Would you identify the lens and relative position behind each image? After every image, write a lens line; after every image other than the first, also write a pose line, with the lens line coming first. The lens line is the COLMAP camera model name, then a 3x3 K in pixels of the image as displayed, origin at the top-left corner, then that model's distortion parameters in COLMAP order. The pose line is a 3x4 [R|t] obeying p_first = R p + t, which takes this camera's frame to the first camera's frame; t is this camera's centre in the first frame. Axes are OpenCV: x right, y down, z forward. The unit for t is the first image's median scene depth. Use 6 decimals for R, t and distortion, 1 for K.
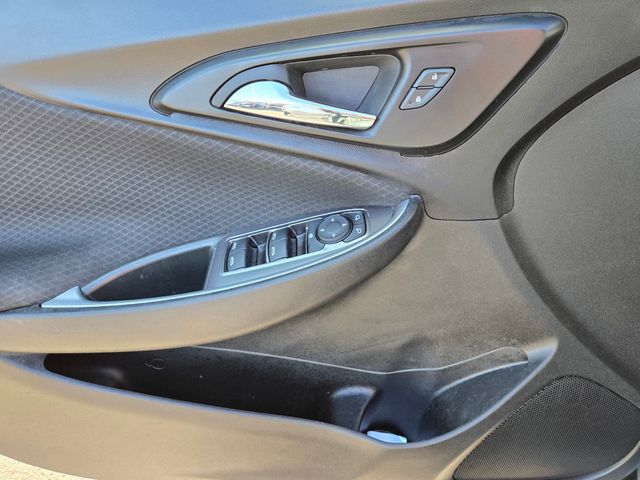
lens RADIAL K [[454.5, 0, 320.0], [0, 454.5, 240.0], [0, 0, 1]] dist [0.013463, -0.042919]
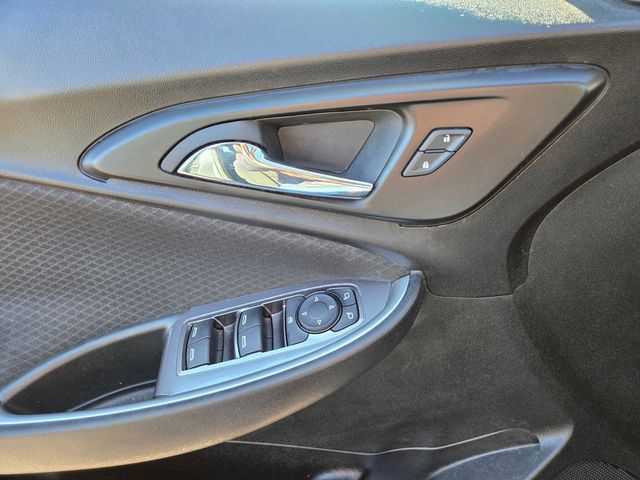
lens RADIAL K [[454.5, 0, 320.0], [0, 454.5, 240.0], [0, 0, 1]] dist [0.013463, -0.042919]
pose [[0.996076, -0.019808, 0.086259, -0.034592], [0.019396, 0.999796, 0.005616, -0.156652], [-0.086352, -0.003920, 0.996257, 0.184359]]
